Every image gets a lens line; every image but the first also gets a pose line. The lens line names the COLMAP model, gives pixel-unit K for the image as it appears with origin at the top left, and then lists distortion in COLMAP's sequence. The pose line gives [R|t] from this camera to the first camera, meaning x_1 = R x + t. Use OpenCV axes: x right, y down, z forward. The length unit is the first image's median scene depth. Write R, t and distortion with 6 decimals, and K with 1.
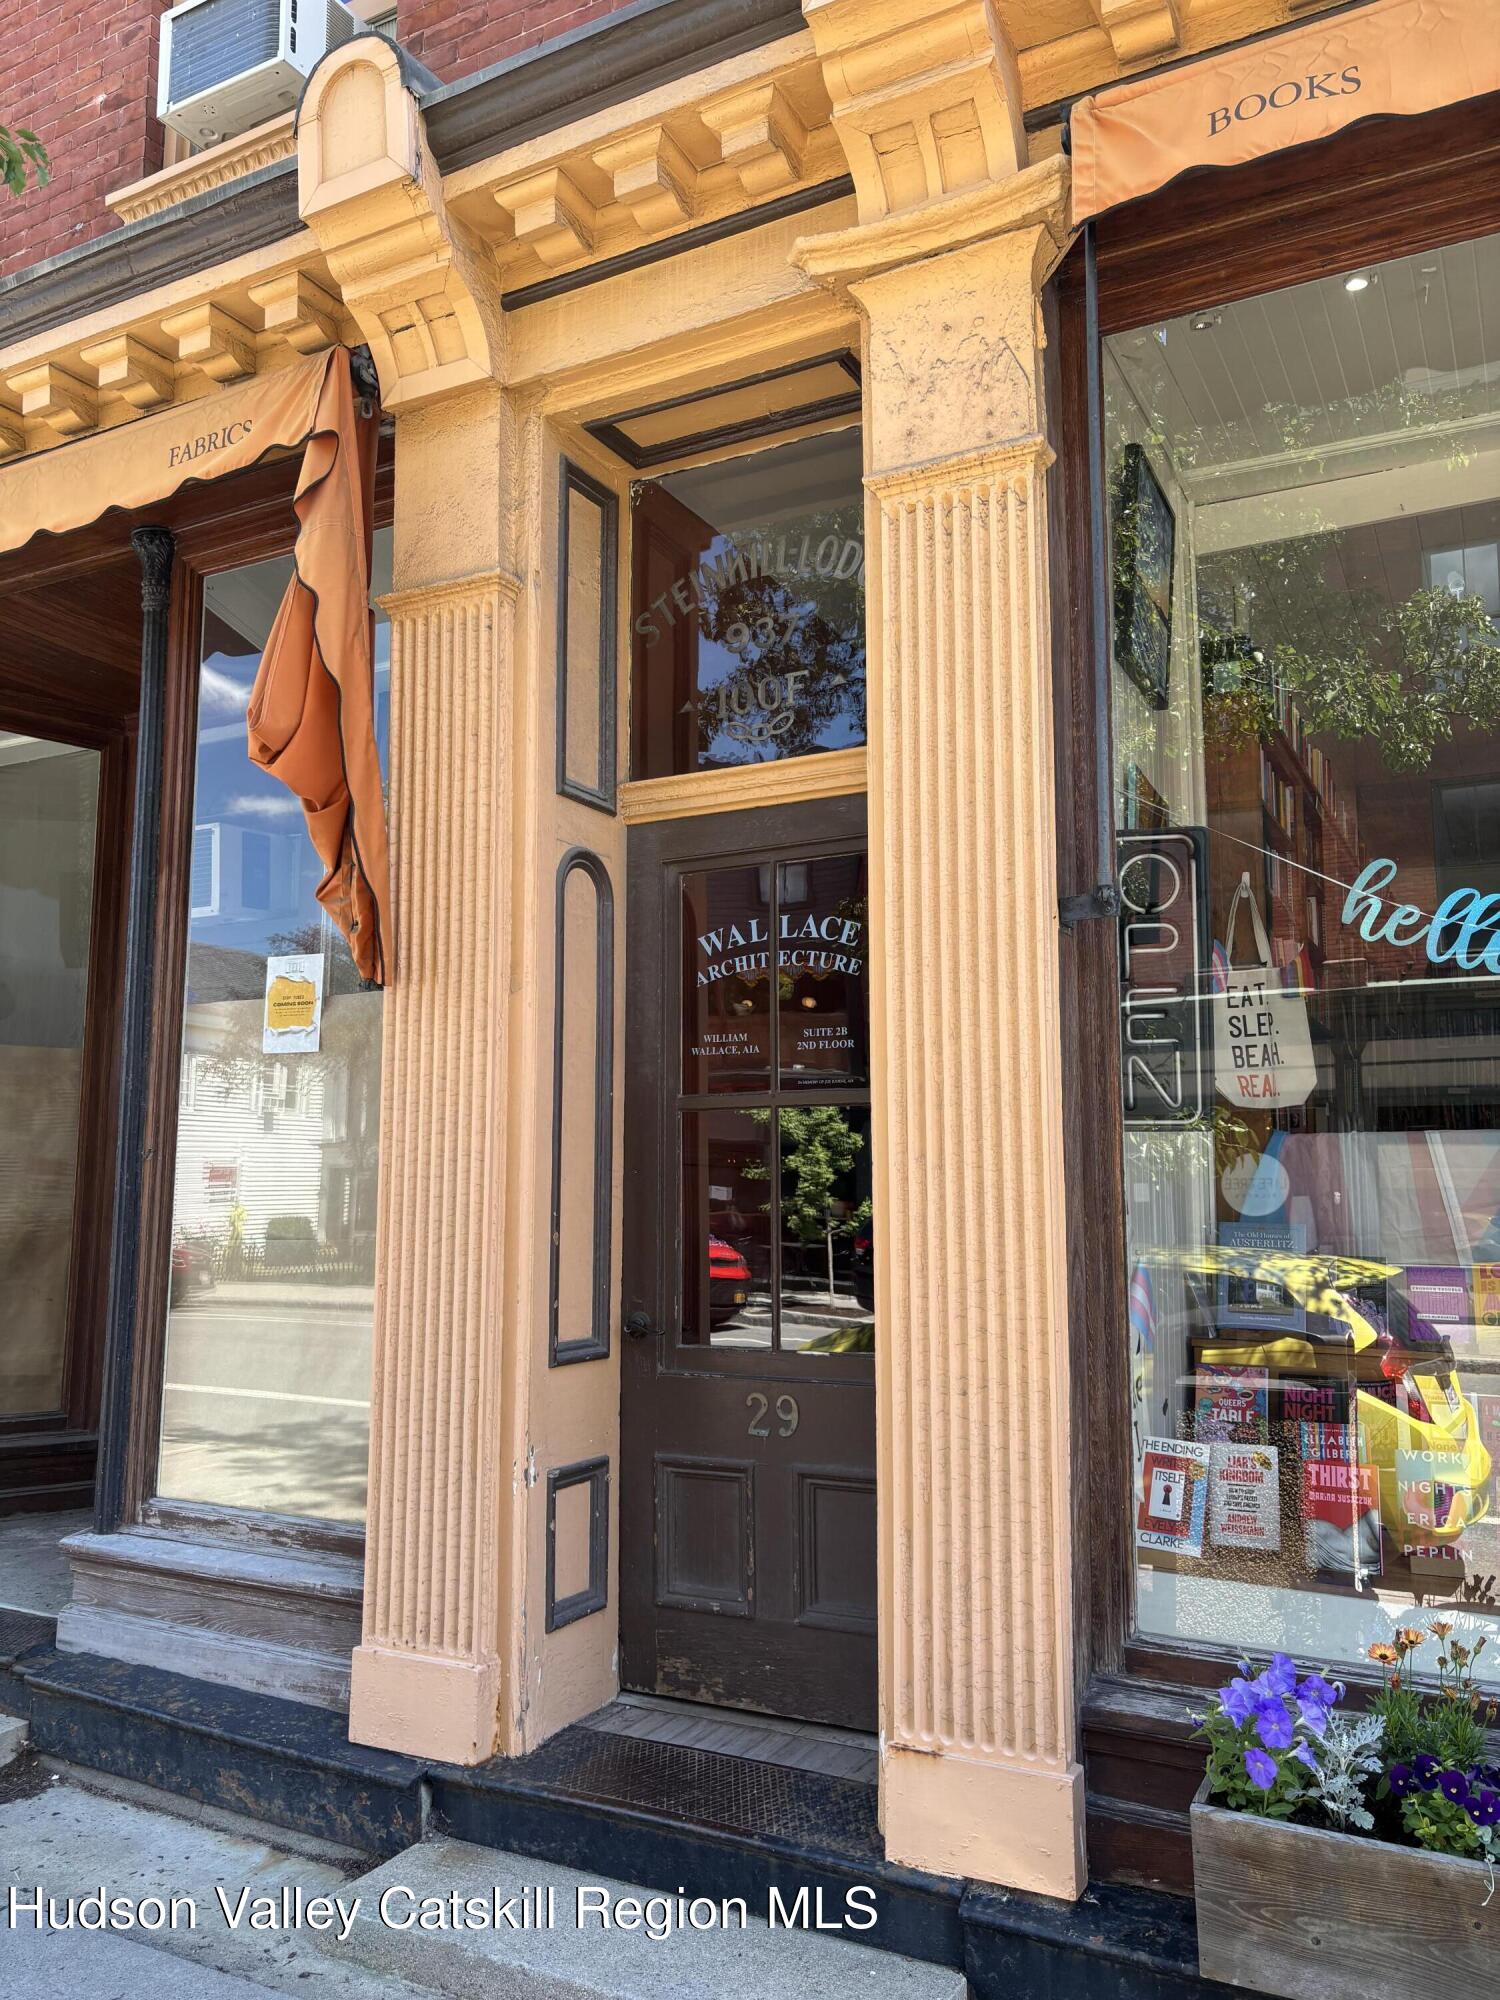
lens RADIAL K [[1519.2, 0, 750.4], [0, 1519.2, 1000.8], [0, 0, 1]] dist [0.018748, 0.006773]
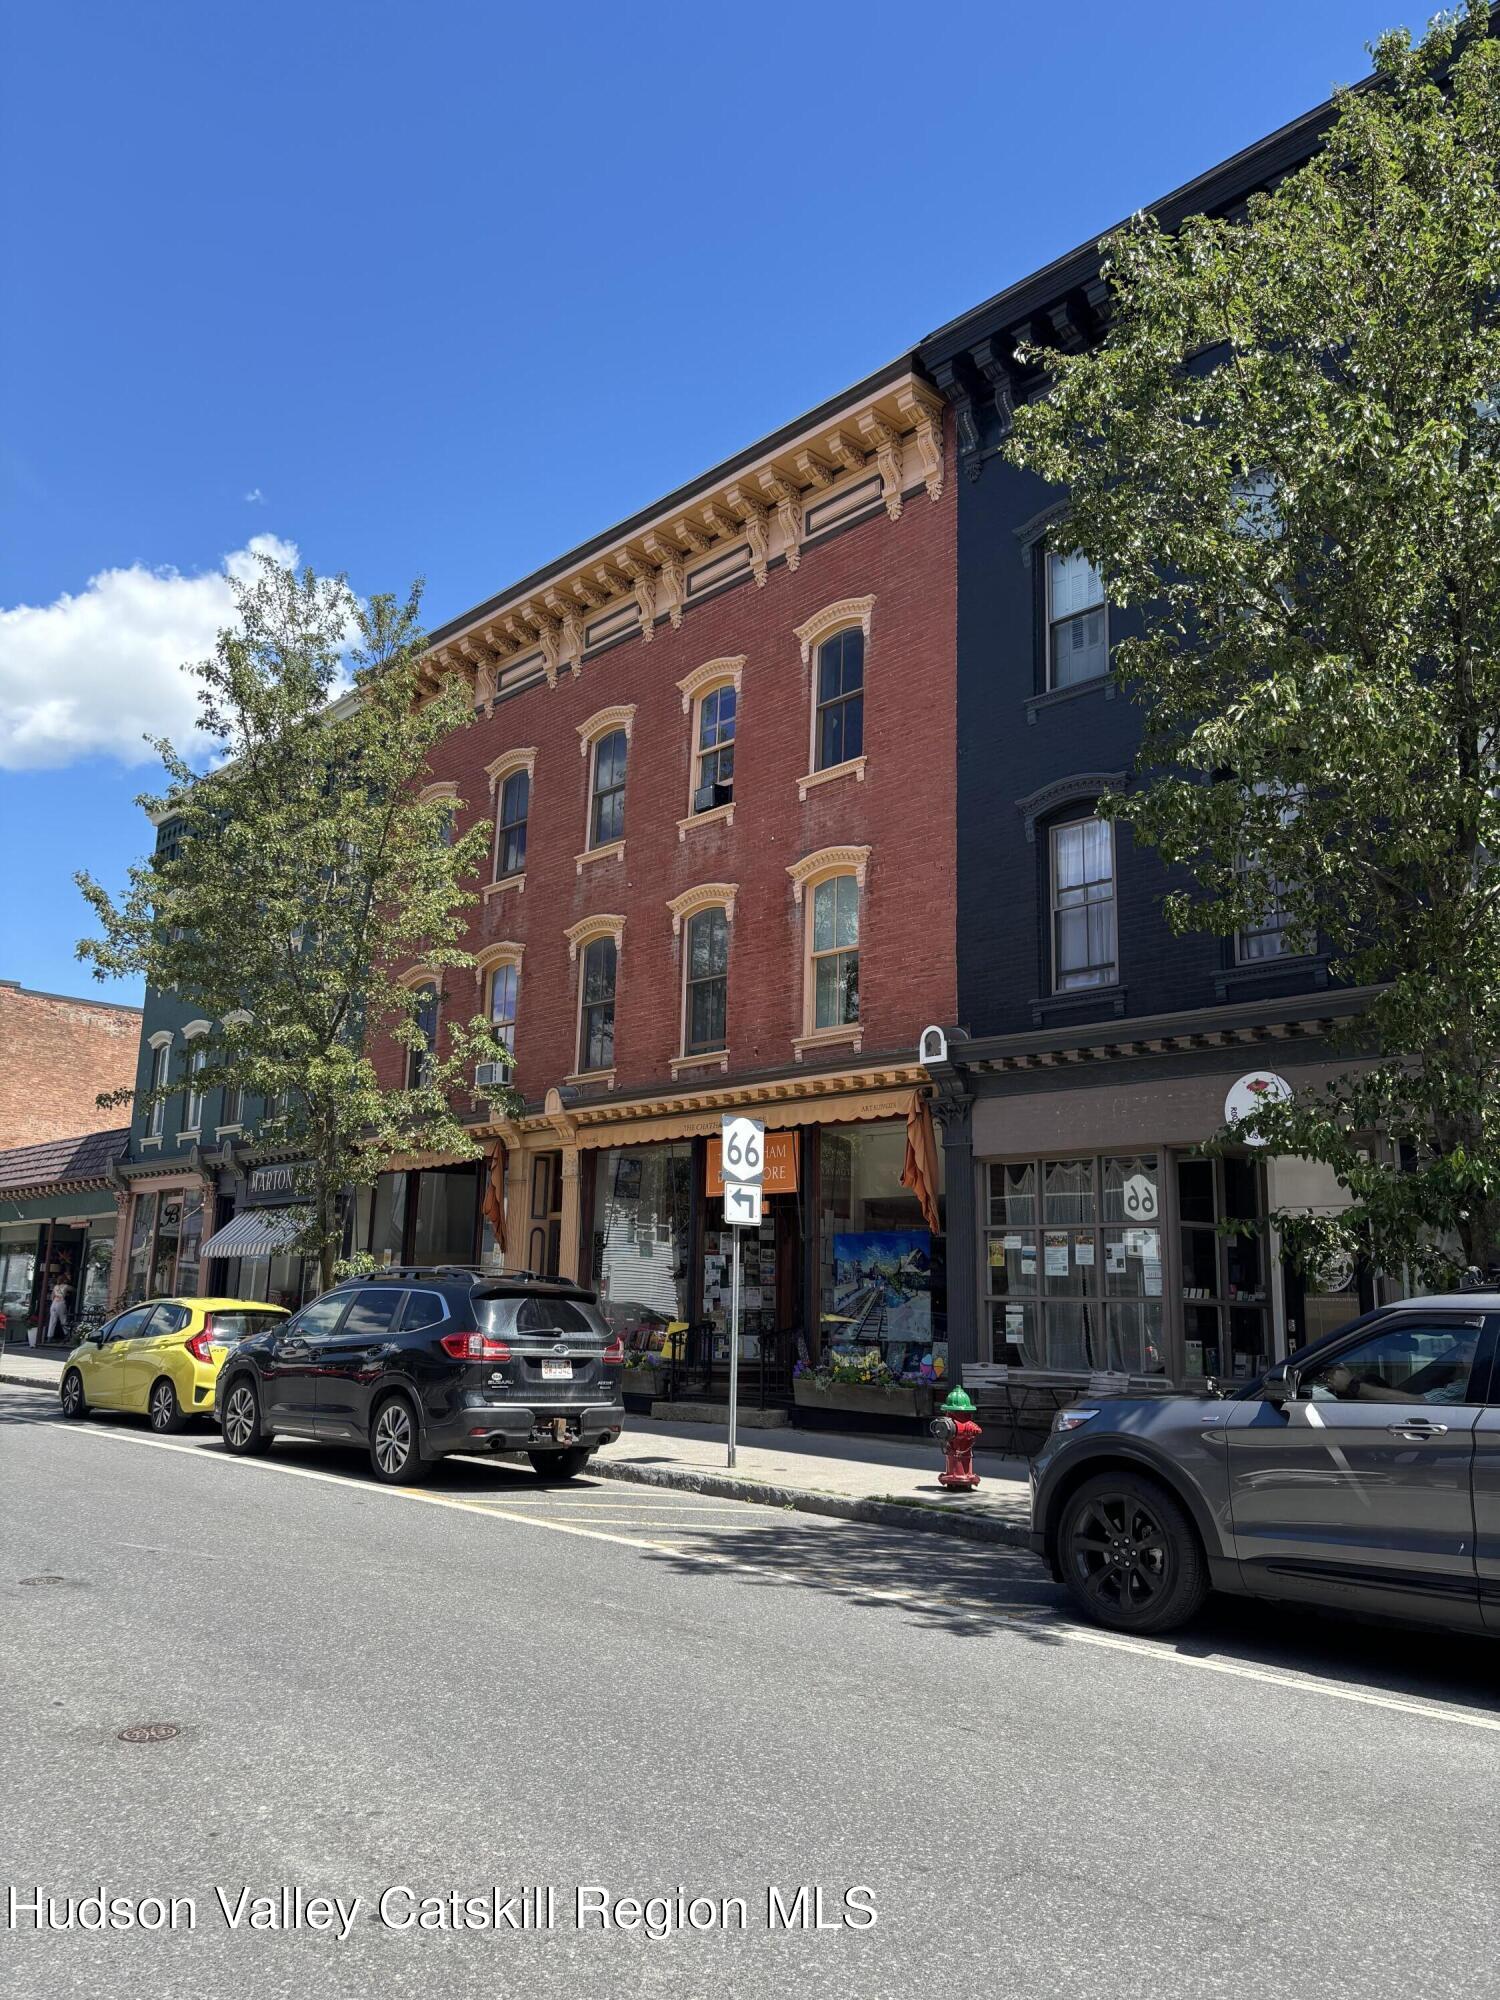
lens RADIAL K [[1519.2, 0, 751.2], [0, 1519.2, 998.4], [0, 0, 1]] dist [0.018748, 0.006773]
pose [[0.941692, -0.053915, -0.332129, 2.586933], [0.027240, 0.996055, -0.084459, -0.450703], [0.335372, 0.070487, 0.939445, -4.152500]]
